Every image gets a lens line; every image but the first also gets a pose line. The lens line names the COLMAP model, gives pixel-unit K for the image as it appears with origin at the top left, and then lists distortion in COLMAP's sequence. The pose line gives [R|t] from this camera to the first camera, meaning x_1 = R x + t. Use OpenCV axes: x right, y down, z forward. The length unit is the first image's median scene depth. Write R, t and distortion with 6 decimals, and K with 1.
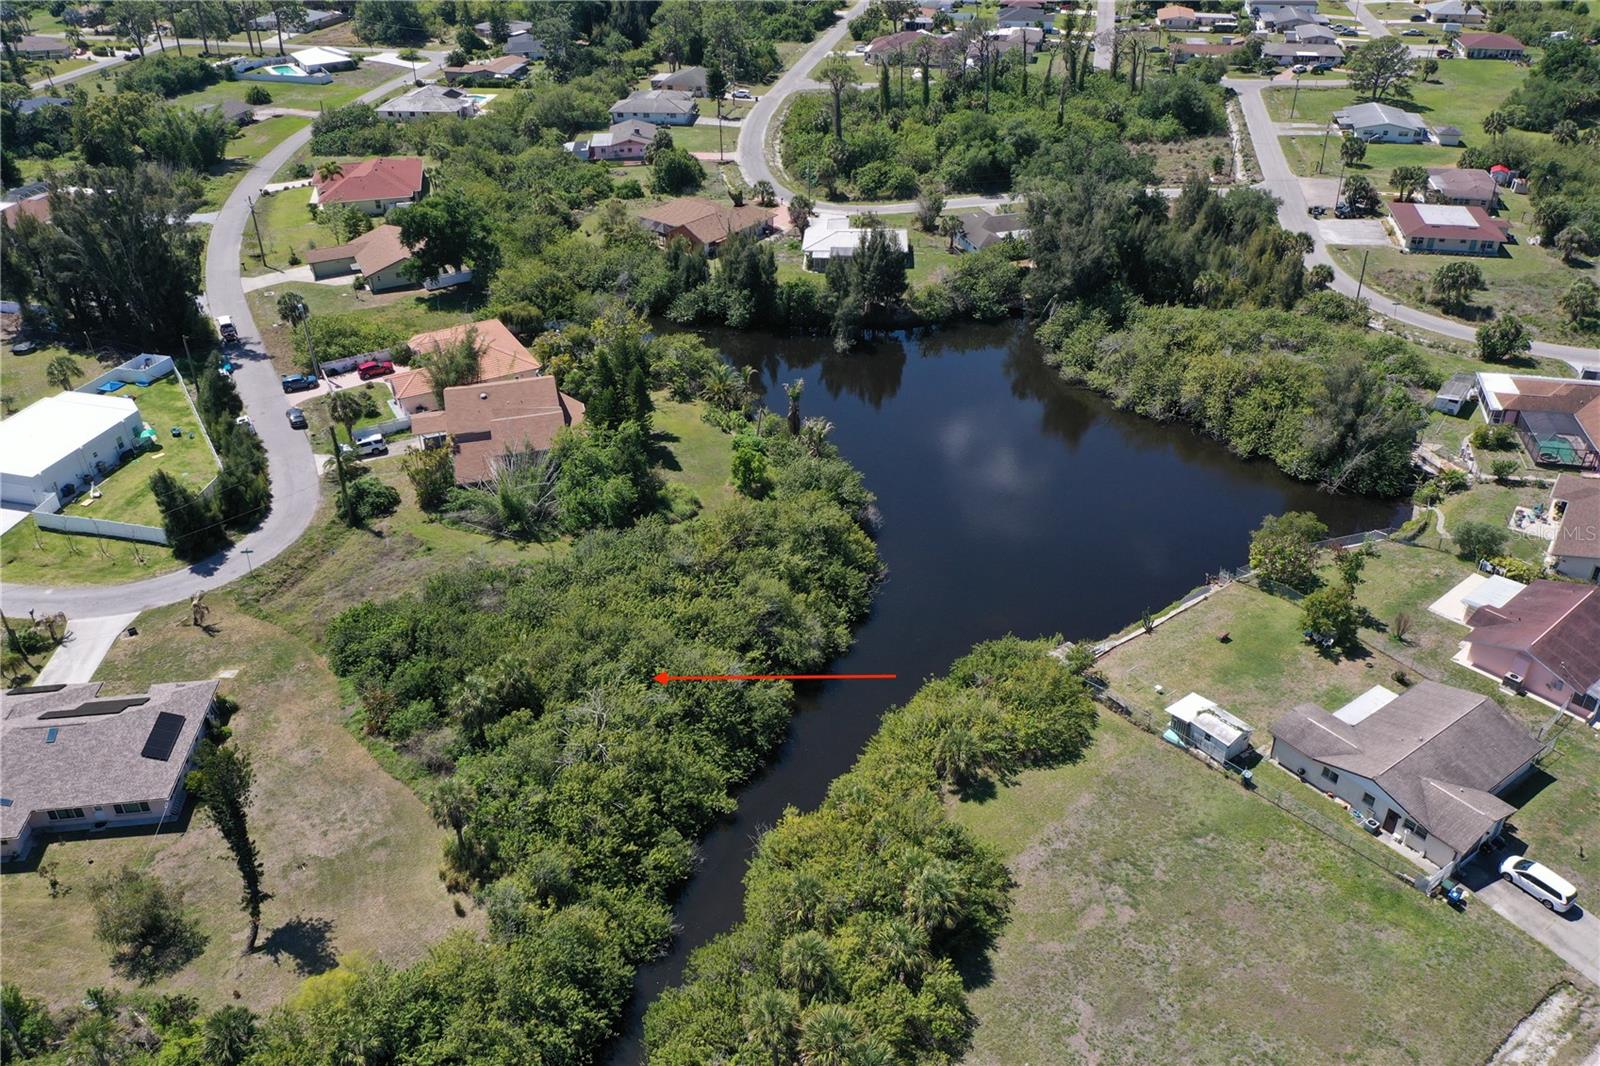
lens RADIAL K [[1262.2, 0, 800.0], [0, 1262.2, 533.0], [0, 0, 1]] dist [-0.008139, -0.001543]
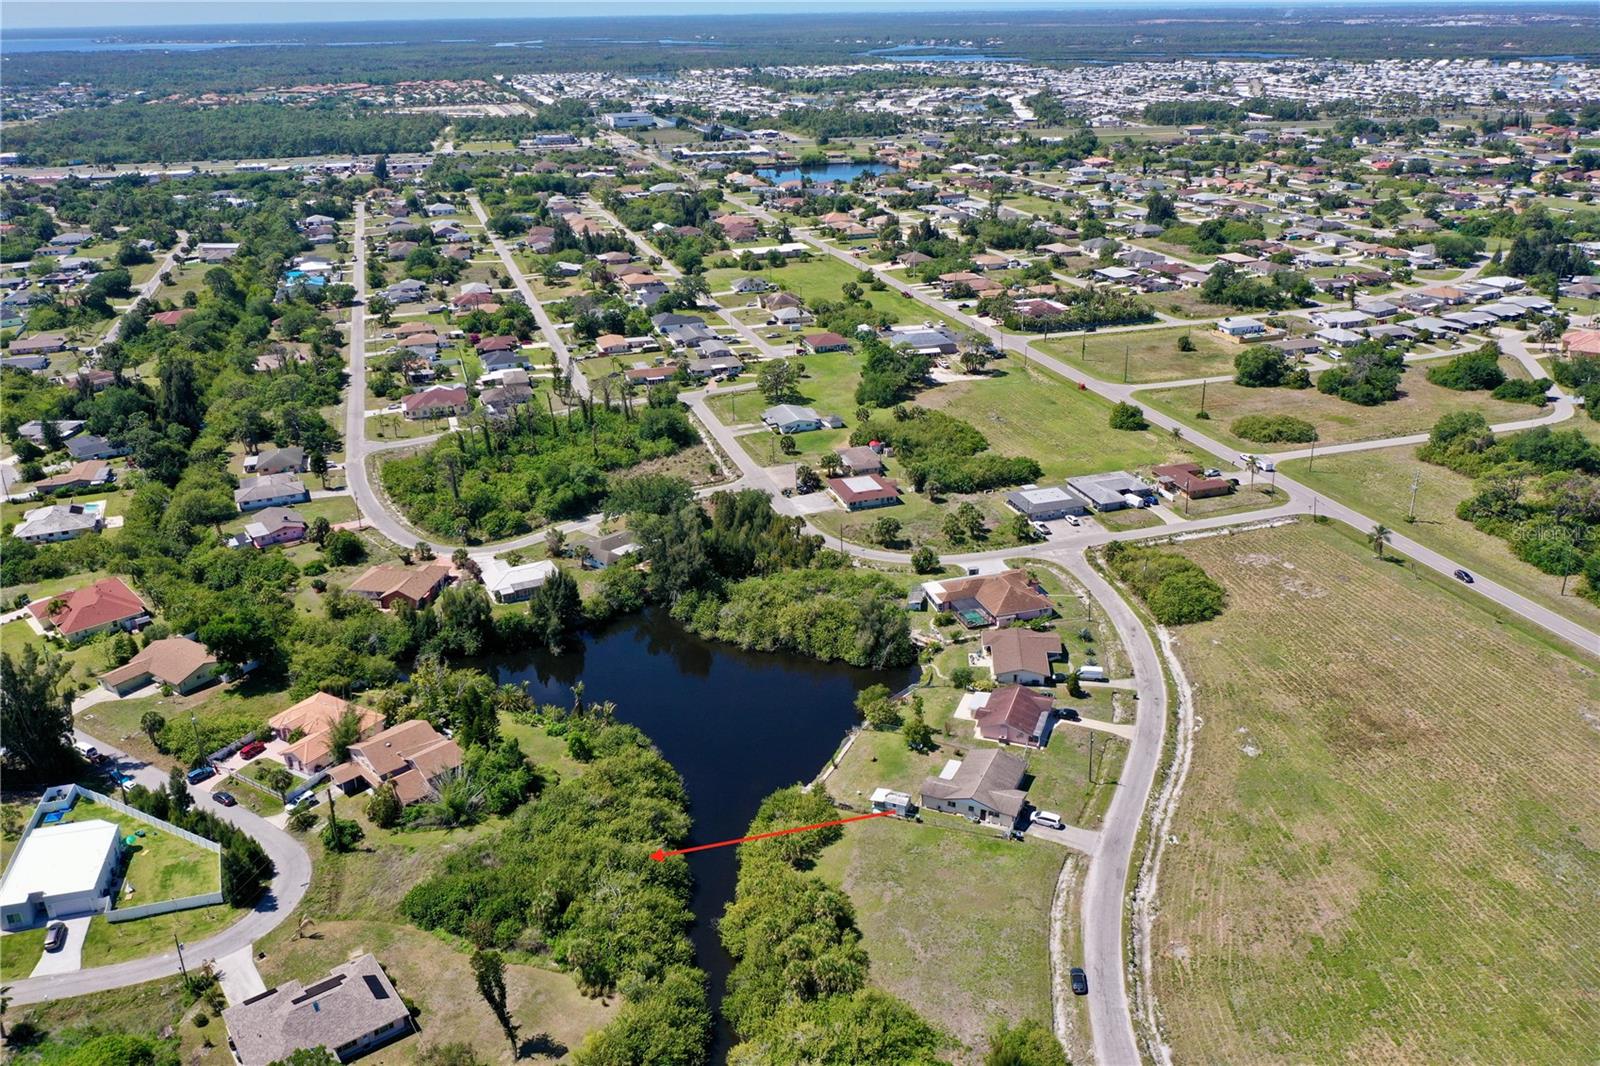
lens RADIAL K [[1263.1, 0, 801.5], [0, 1263.1, 528.5], [0, 0, 1]] dist [-0.006586, 0.003144]
pose [[0.867472, -0.192786, 0.458613, -0.429462], [0.267792, 0.957861, -0.103877, -0.062267], [-0.419262, 0.212923, 0.882544, -0.545664]]
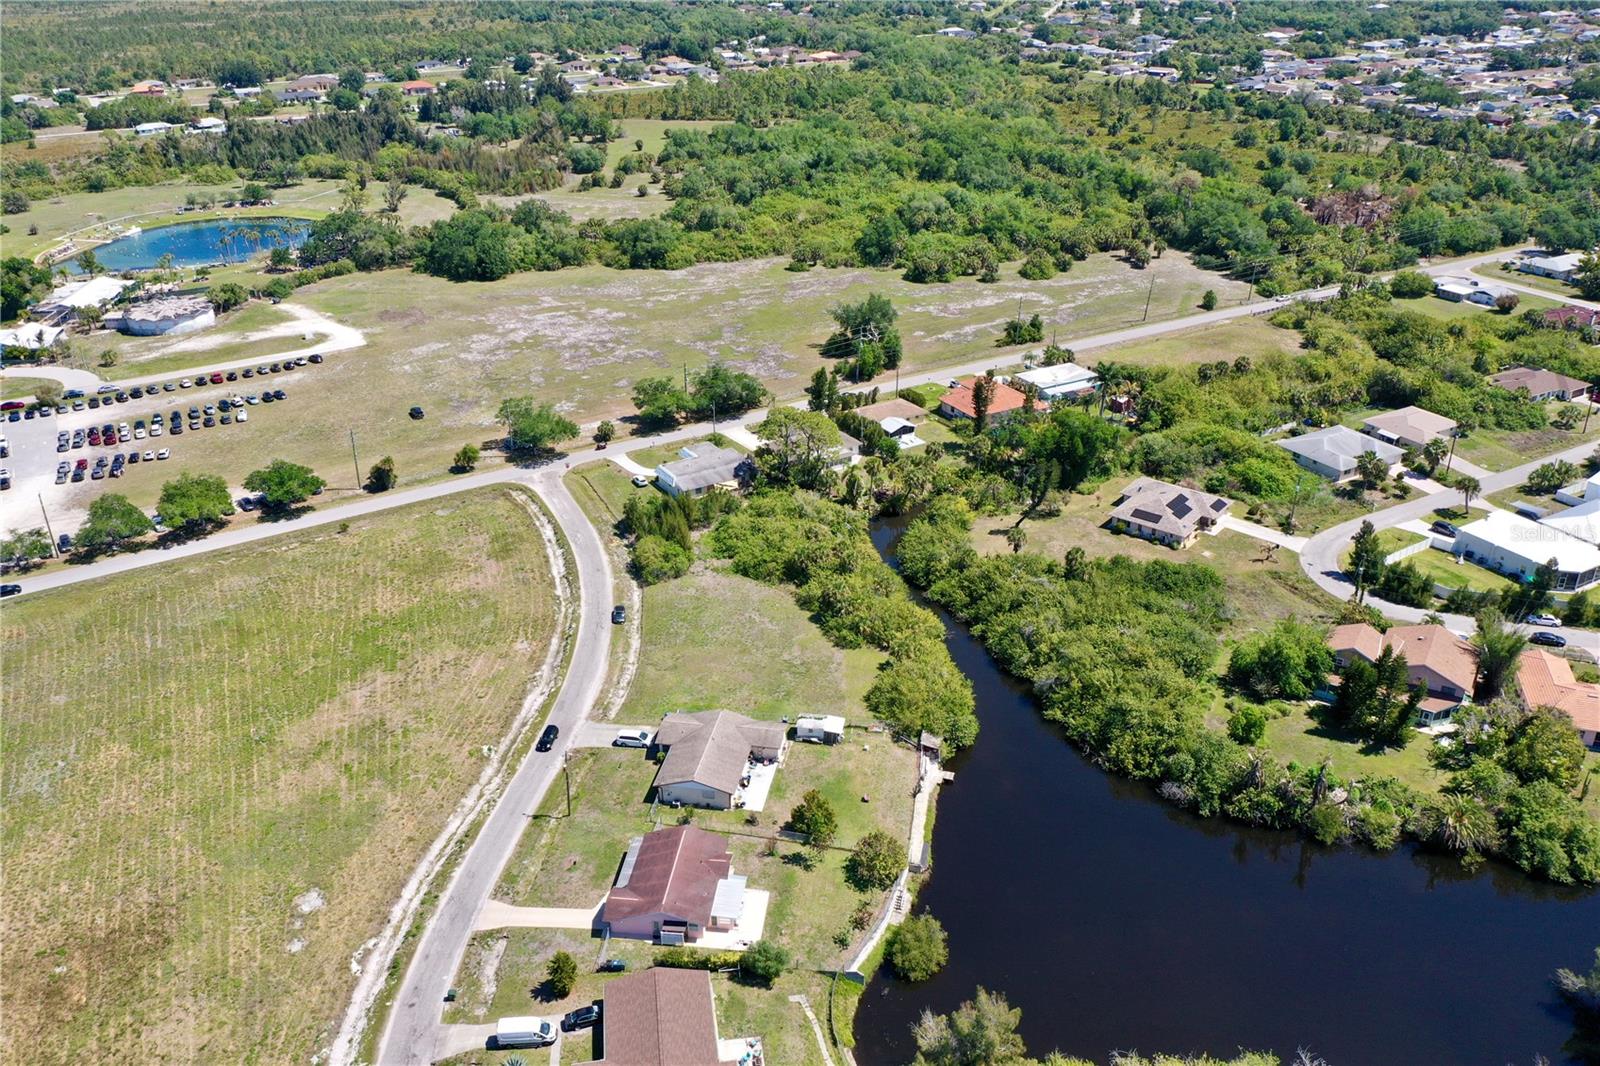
lens RADIAL K [[1263.1, 0, 801.5], [0, 1263.1, 528.5], [0, 0, 1]] dist [-0.006586, 0.003144]
pose [[-0.722103, 0.324736, -0.610831, 0.845447], [-0.347857, 0.592782, 0.726365, -0.799210], [0.597966, 0.736992, -0.315087, 0.873312]]
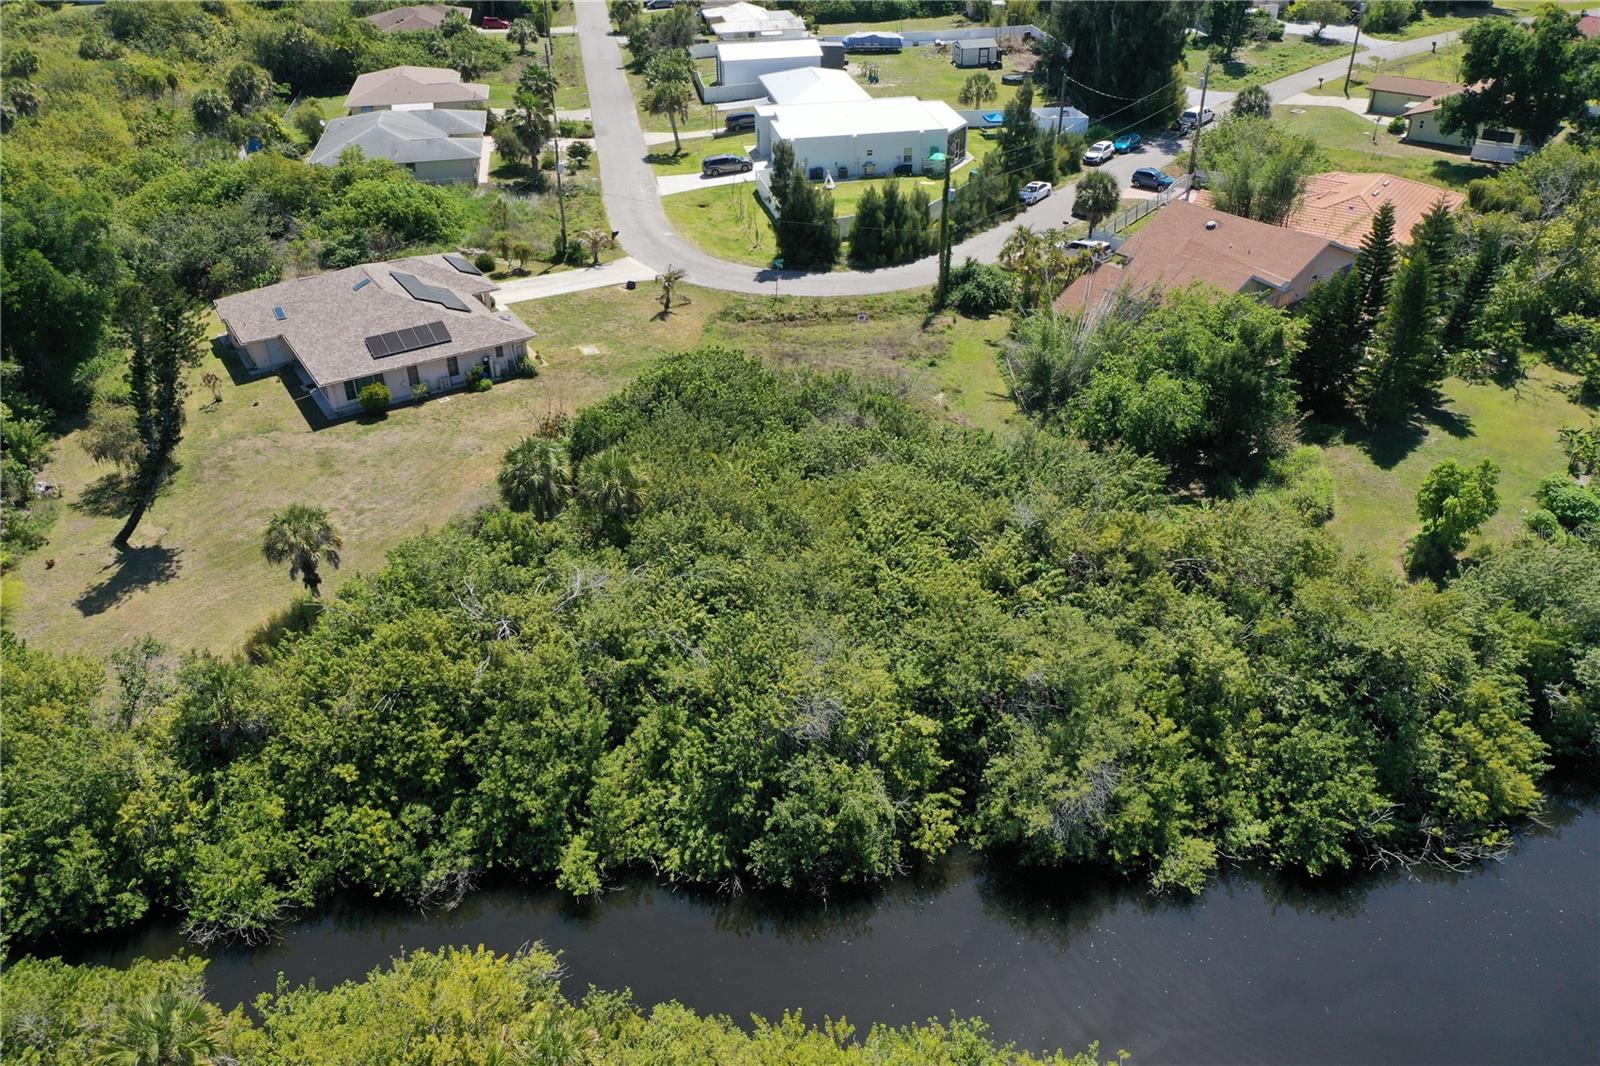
lens RADIAL K [[1263.1, 0, 801.5], [0, 1263.1, 528.5], [0, 0, 1]] dist [-0.006586, 0.003144]
pose [[0.423328, 0.480296, -0.768185, 0.192922], [-0.472230, 0.840593, 0.265334, -0.048791], [0.773170, 0.250436, 0.582657, 0.480847]]
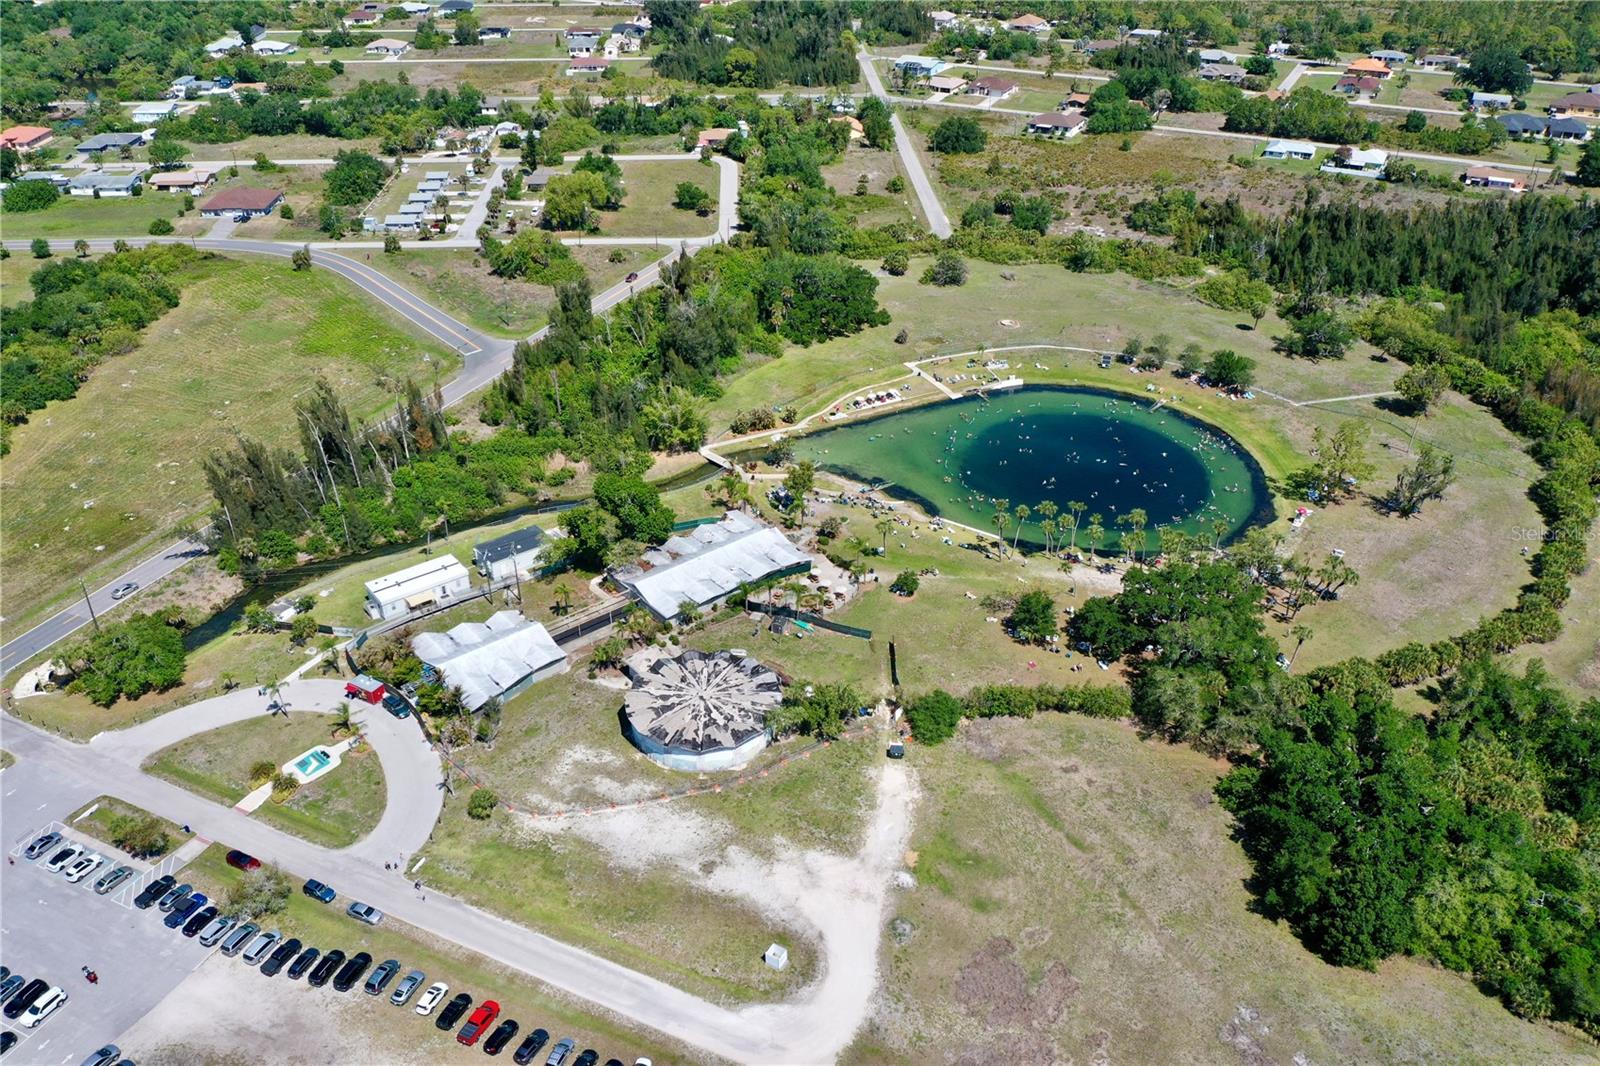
lens RADIAL K [[1263.1, 0, 801.5], [0, 1263.1, 528.5], [0, 0, 1]] dist [-0.006586, 0.003144]
pose [[-0.975280, -0.102441, 0.195794, -0.154341], [0.127353, 0.463521, 0.876886, -0.125285], [-0.180584, 0.880144, -0.439016, -0.432975]]
